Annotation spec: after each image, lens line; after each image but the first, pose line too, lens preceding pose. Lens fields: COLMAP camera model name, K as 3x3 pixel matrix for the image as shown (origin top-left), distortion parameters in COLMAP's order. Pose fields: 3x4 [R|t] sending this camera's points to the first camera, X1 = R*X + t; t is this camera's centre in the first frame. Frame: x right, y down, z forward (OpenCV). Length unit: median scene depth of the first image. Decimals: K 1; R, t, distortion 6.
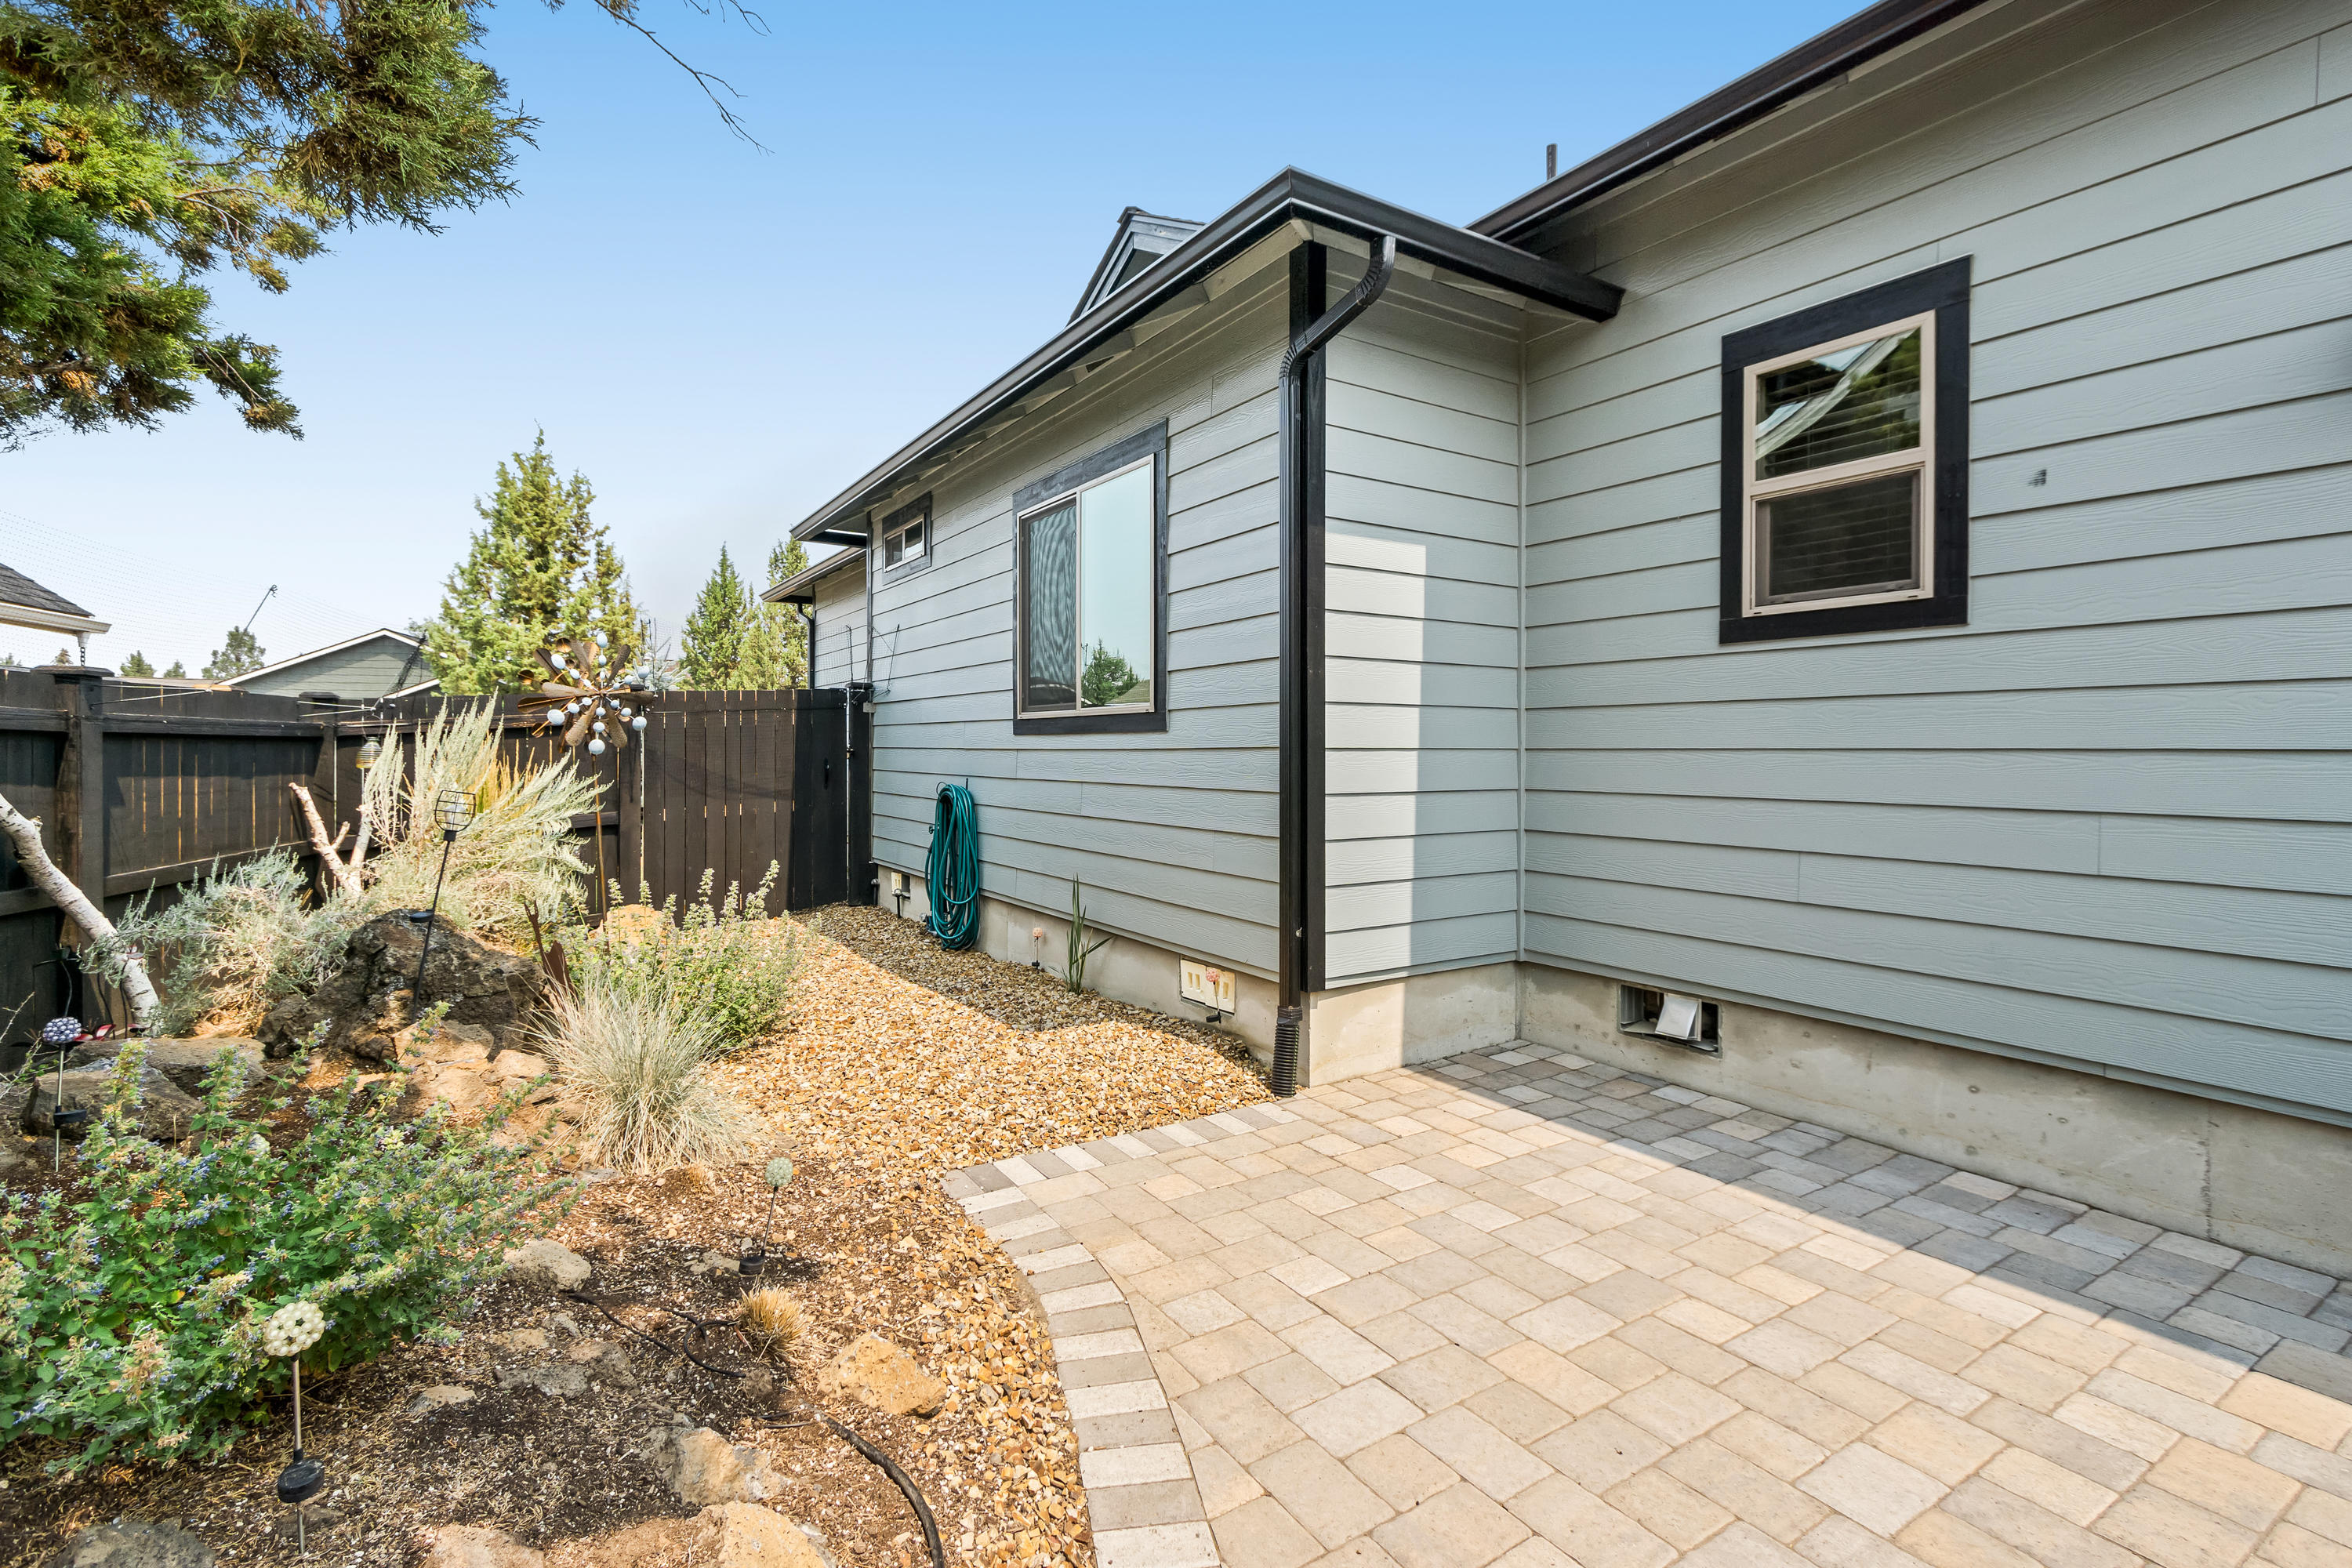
lens RADIAL K [[1057.8, 0, 1183.9], [0, 1057.8, 747.7], [0, 0, 1]] dist [0.002525, -0.000814]
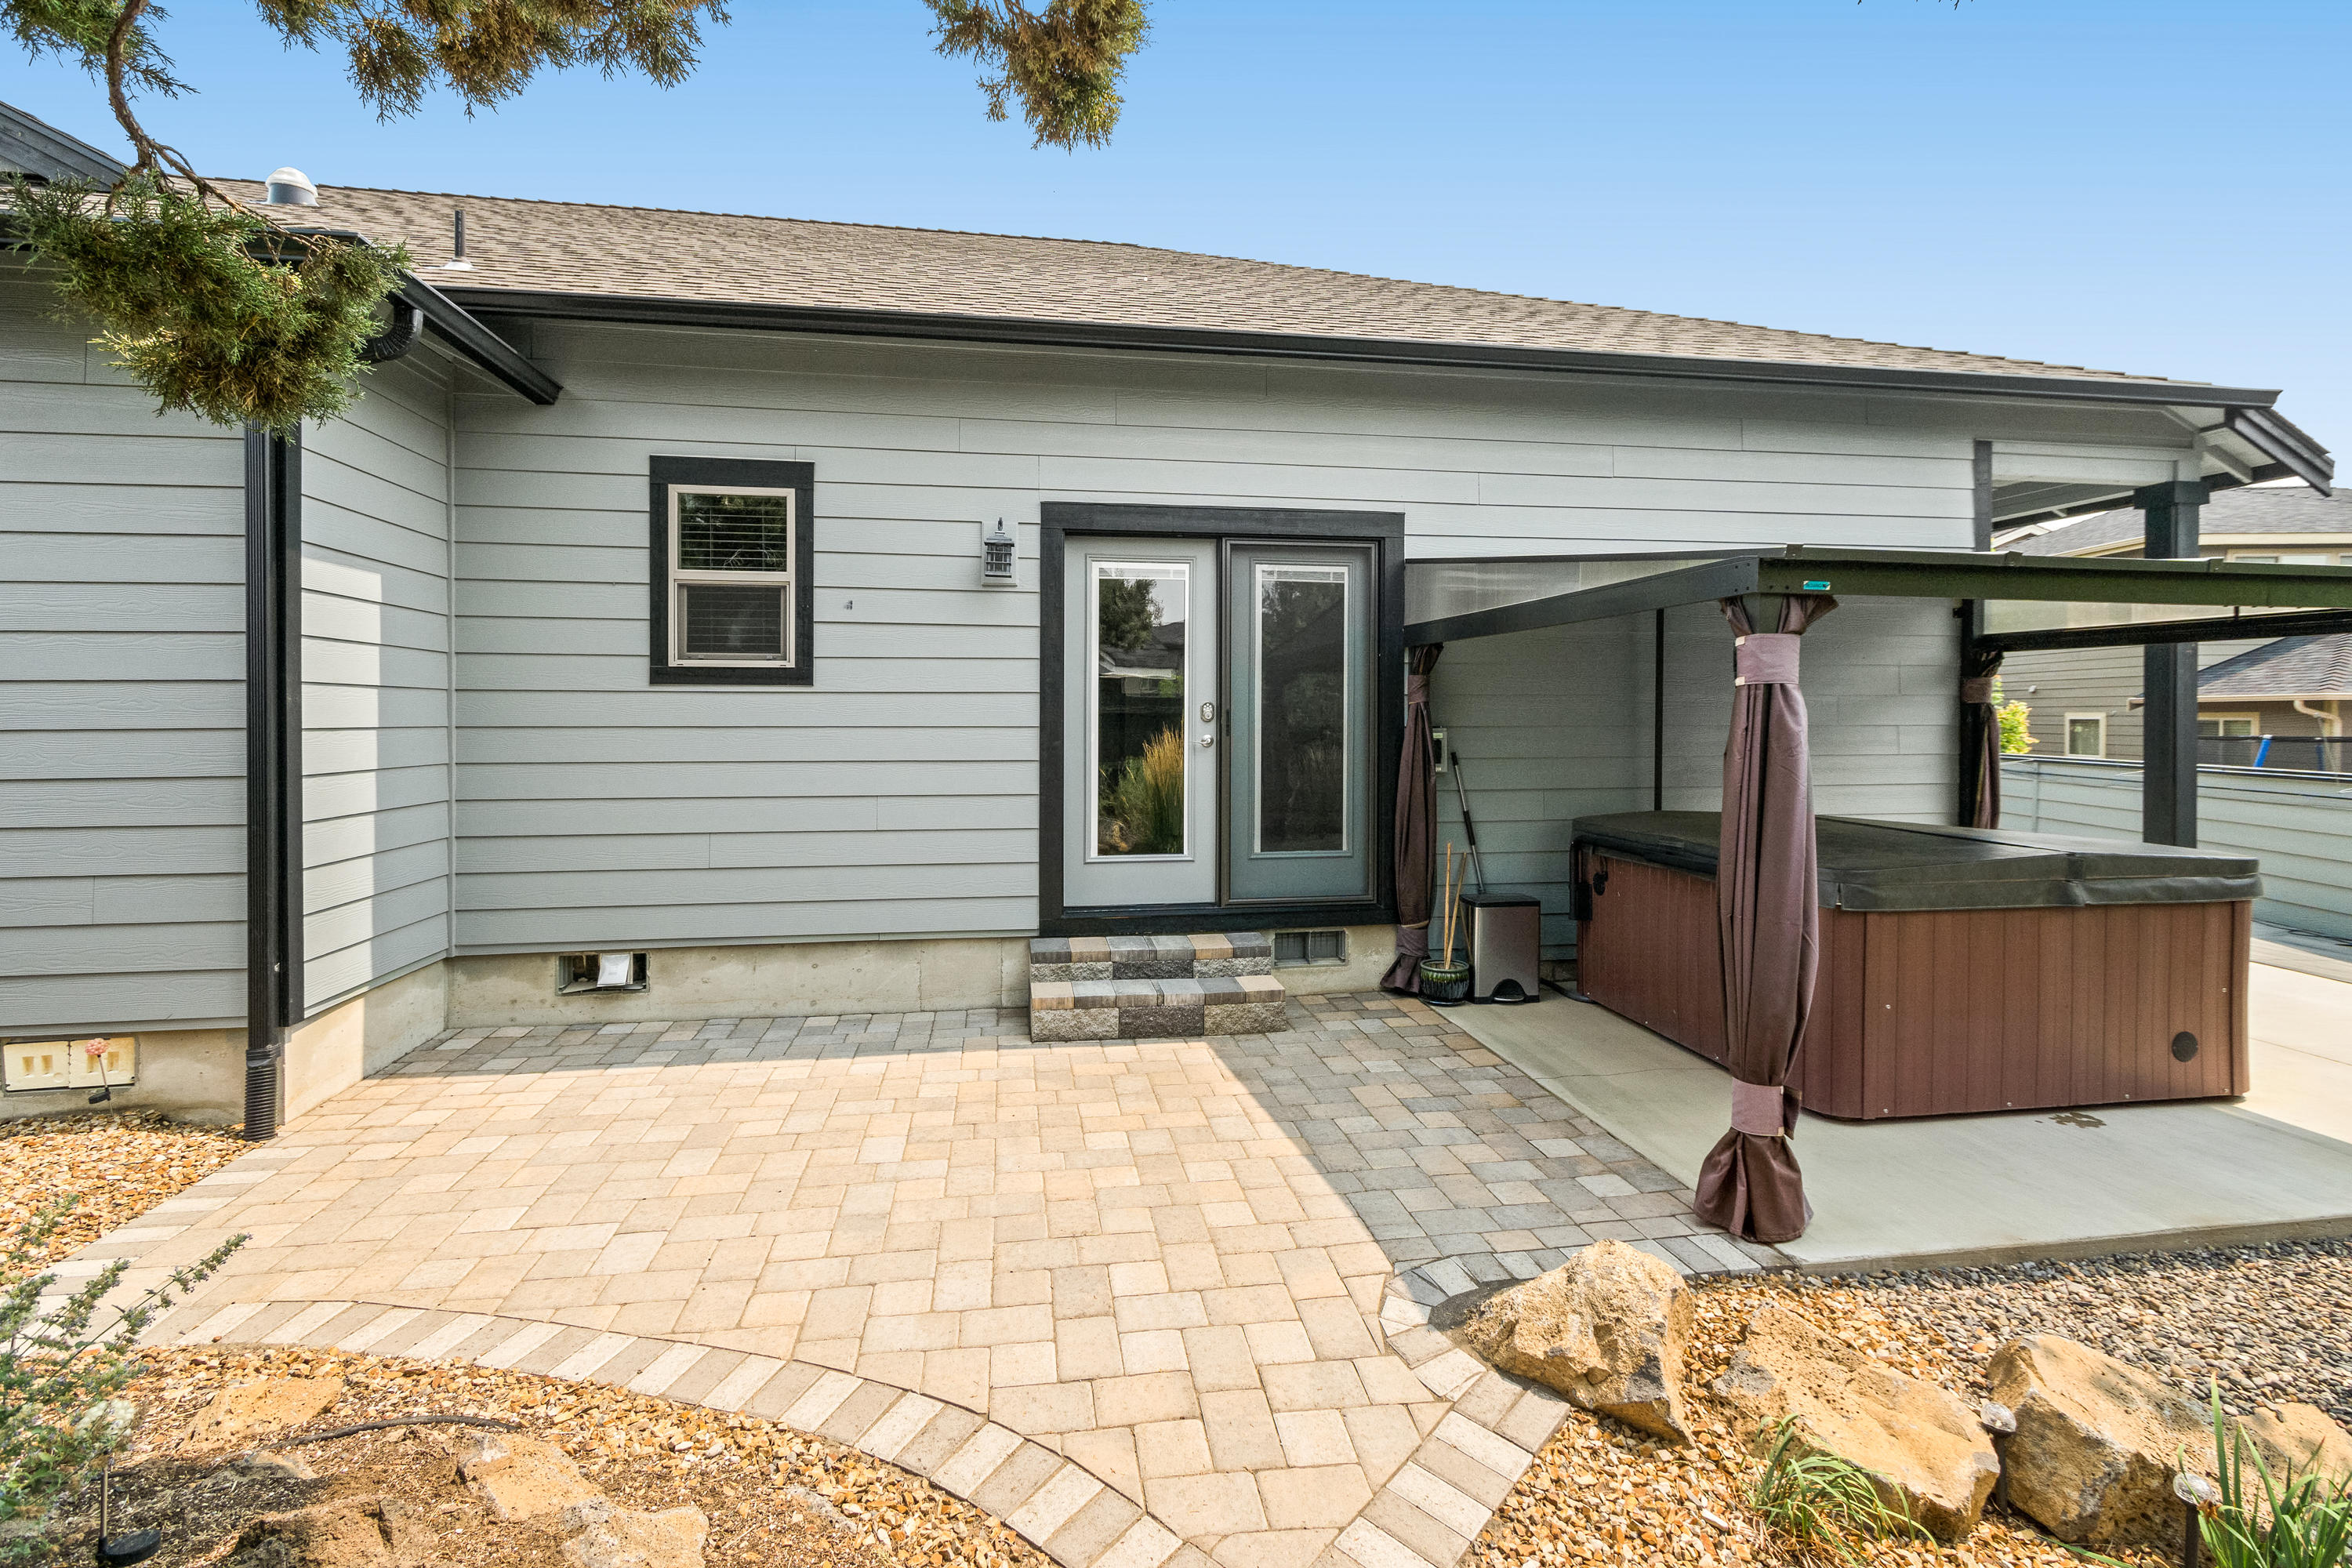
lens RADIAL K [[1057.8, 0, 1154.3], [0, 1057.8, 727.1], [0, 0, 1]] dist [0.002525, -0.000814]
pose [[0.407528, -0.009127, 0.913147, -0.444411], [0.000673, 0.999953, 0.009694, -0.053933], [-0.913192, -0.003336, 0.407515, -0.128653]]
